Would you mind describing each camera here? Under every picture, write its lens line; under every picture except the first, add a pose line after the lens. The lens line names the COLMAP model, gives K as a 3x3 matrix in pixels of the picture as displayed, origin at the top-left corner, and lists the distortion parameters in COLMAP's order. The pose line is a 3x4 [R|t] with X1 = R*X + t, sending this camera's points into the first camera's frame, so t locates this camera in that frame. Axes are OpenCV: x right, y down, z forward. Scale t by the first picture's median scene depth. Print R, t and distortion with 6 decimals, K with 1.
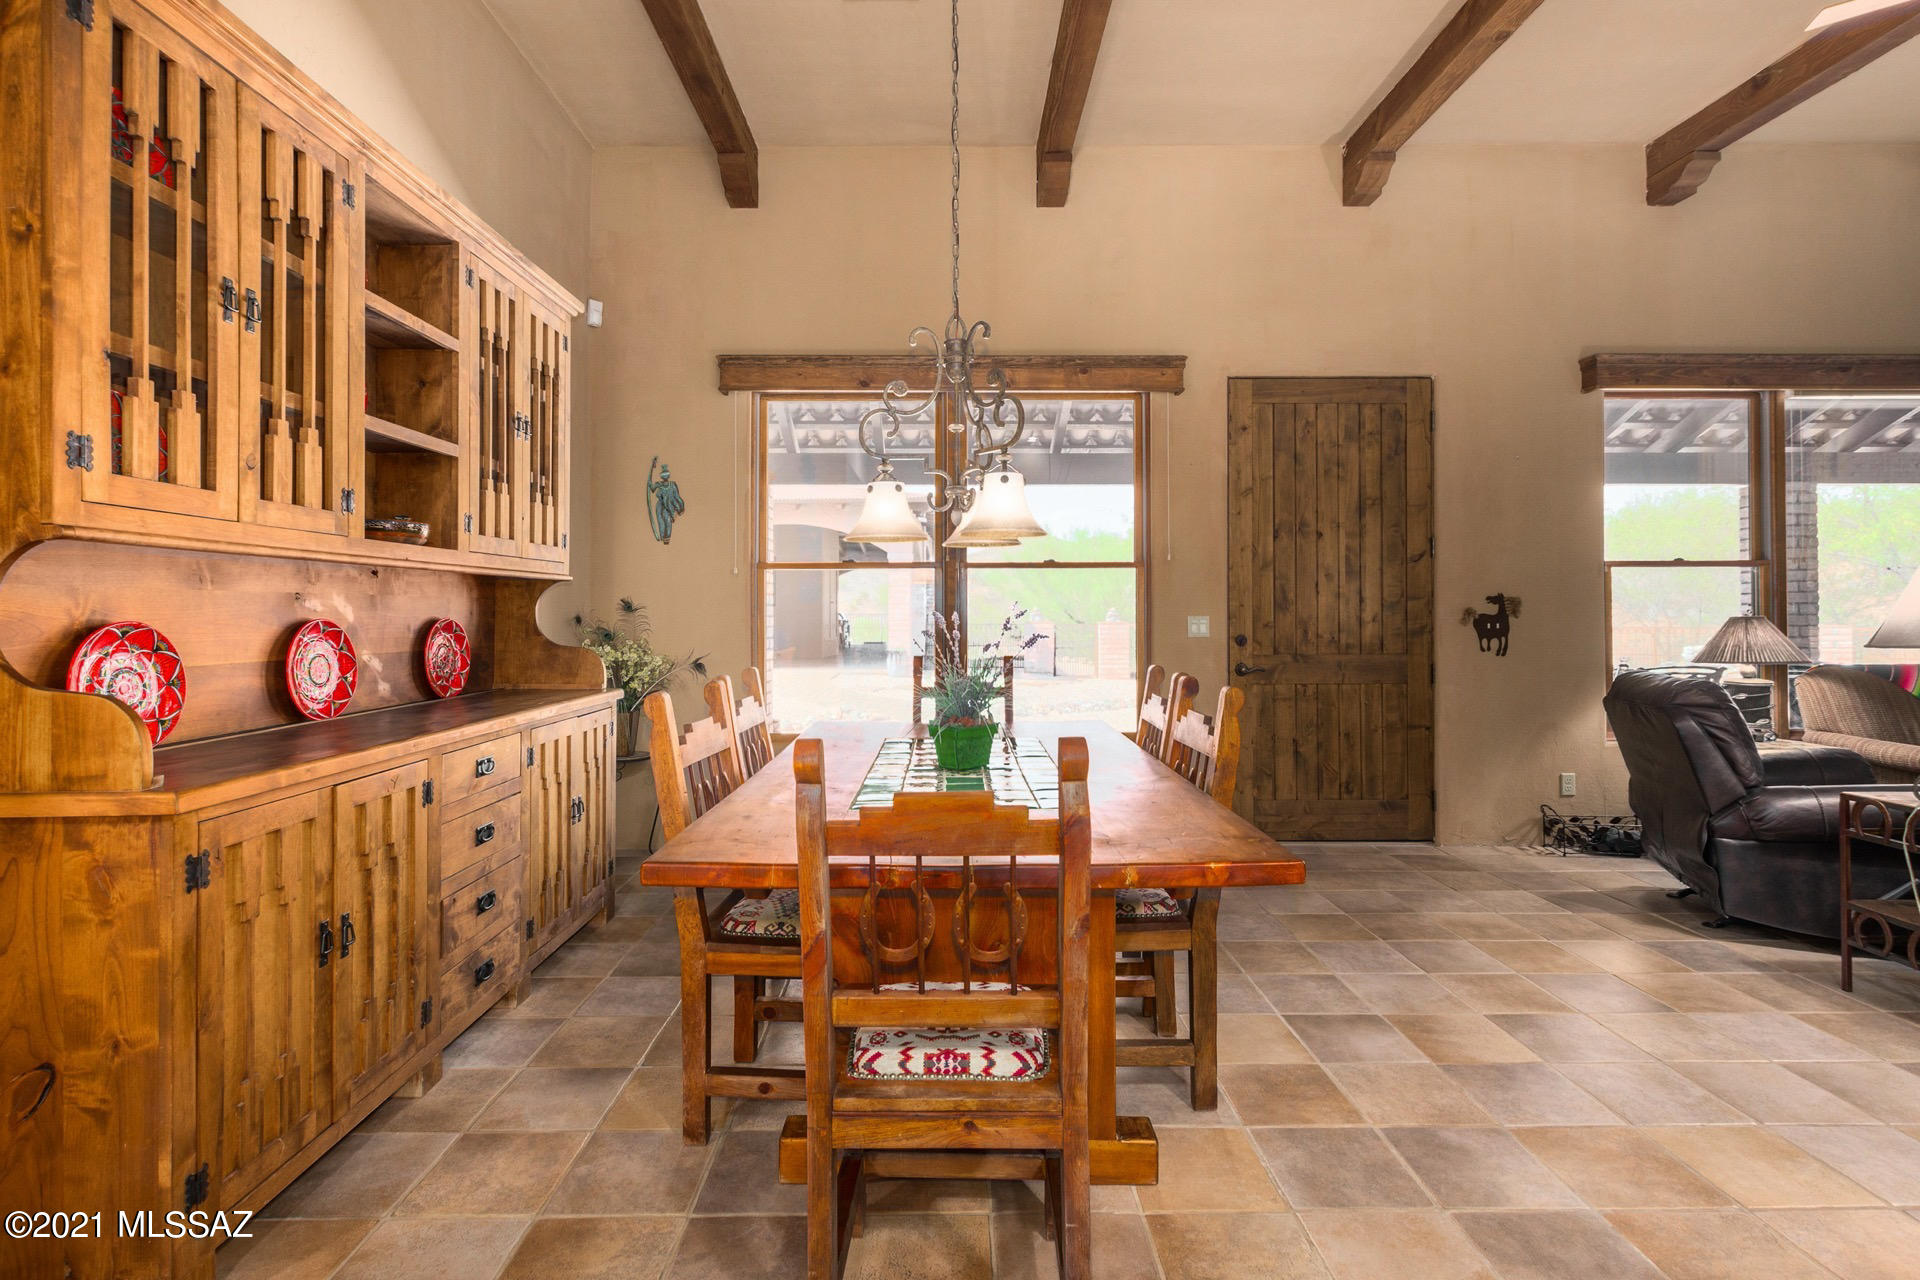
lens RADIAL K [[906.8, 0, 952.8], [0, 906.8, 604.9], [0, 0, 1]] dist [0.006010, 0.000886]
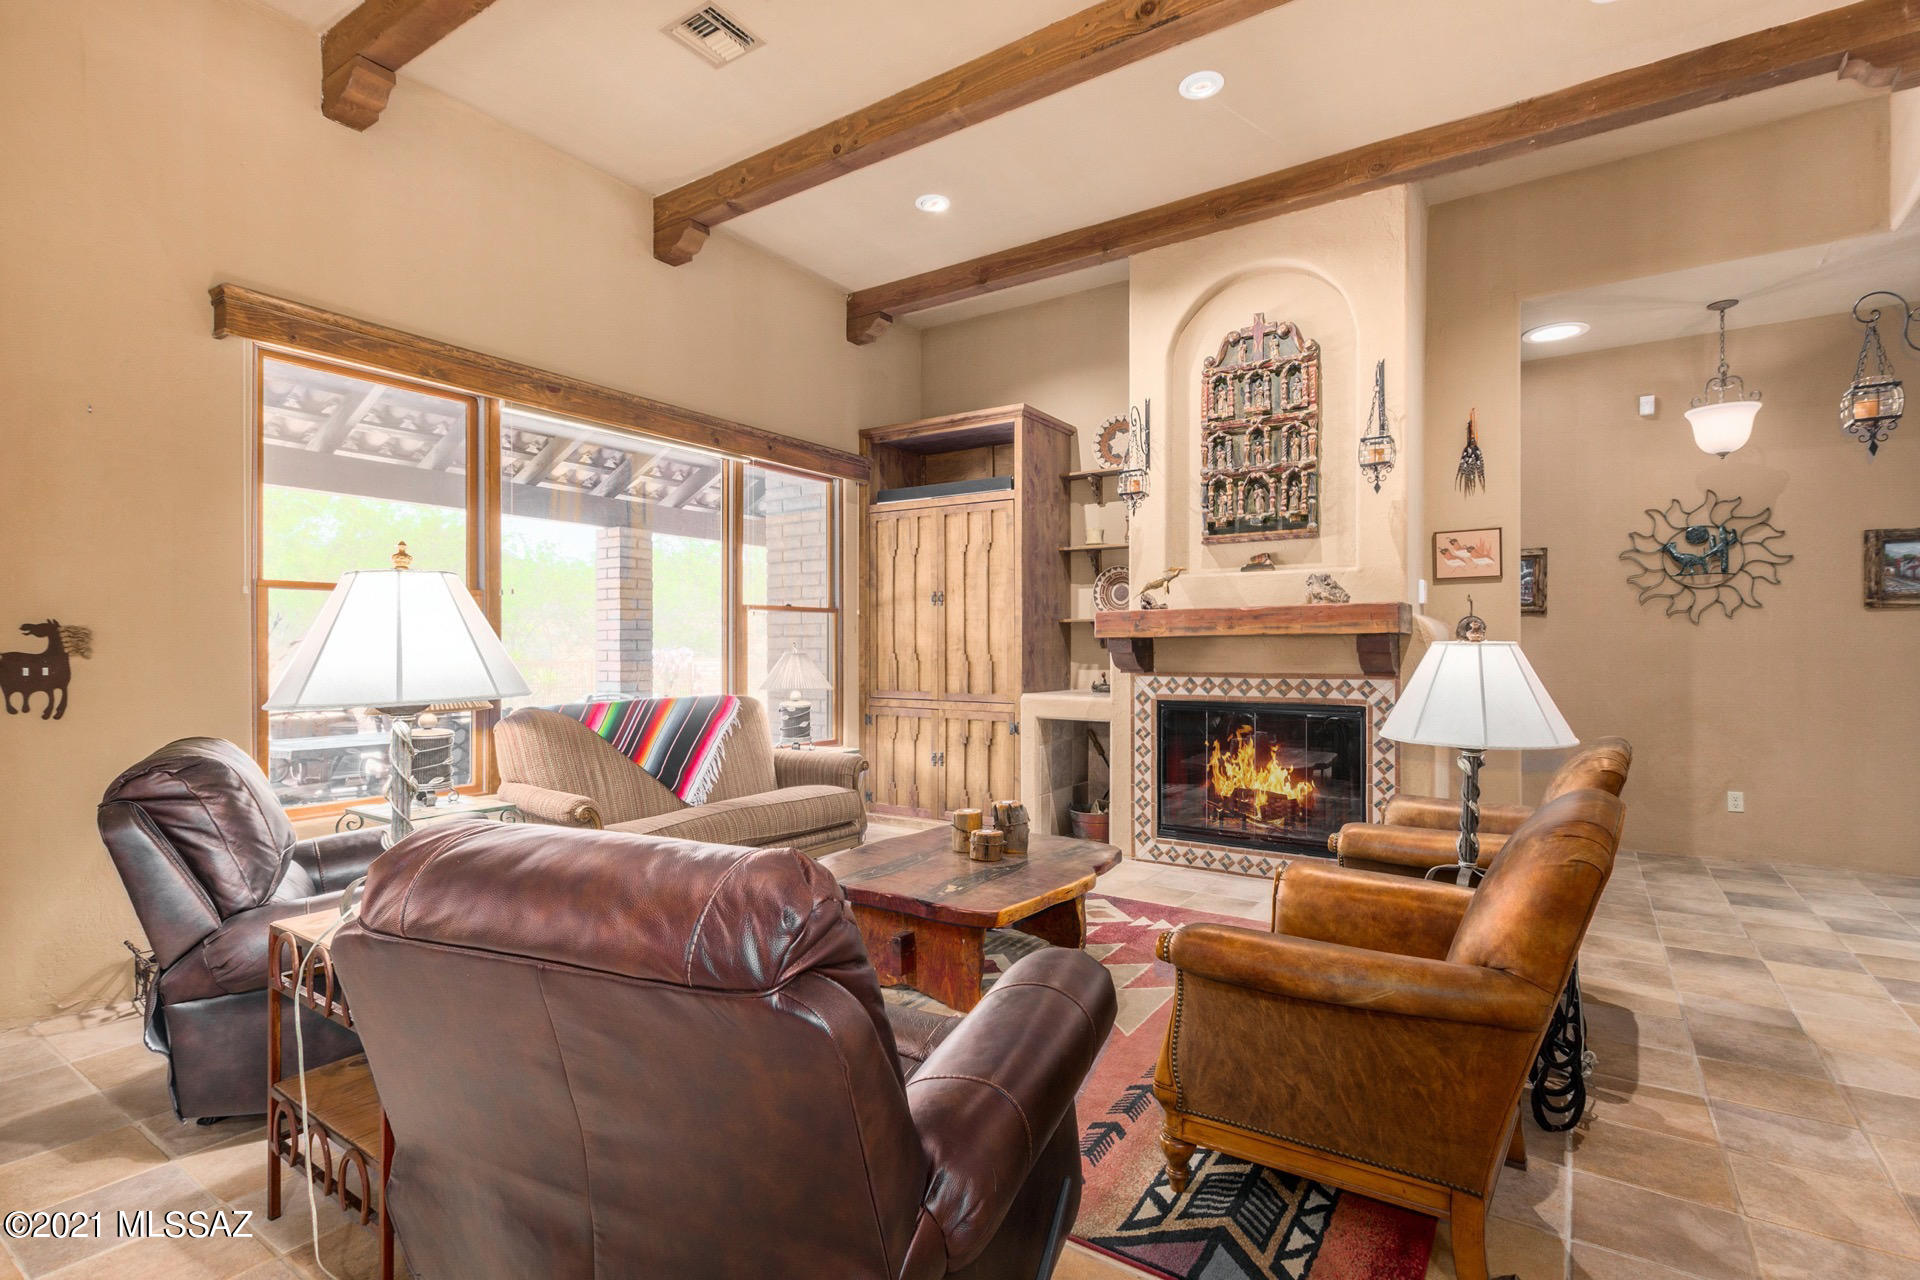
lens RADIAL K [[906.8, 0, 967.4], [0, 906.8, 644.3], [0, 0, 1]] dist [0.006010, 0.000886]
pose [[0.564483, 0.003150, 0.825439, 0.438812], [-0.010736, 0.999936, 0.003526, -0.004728], [-0.825375, -0.010852, 0.564481, 0.120340]]
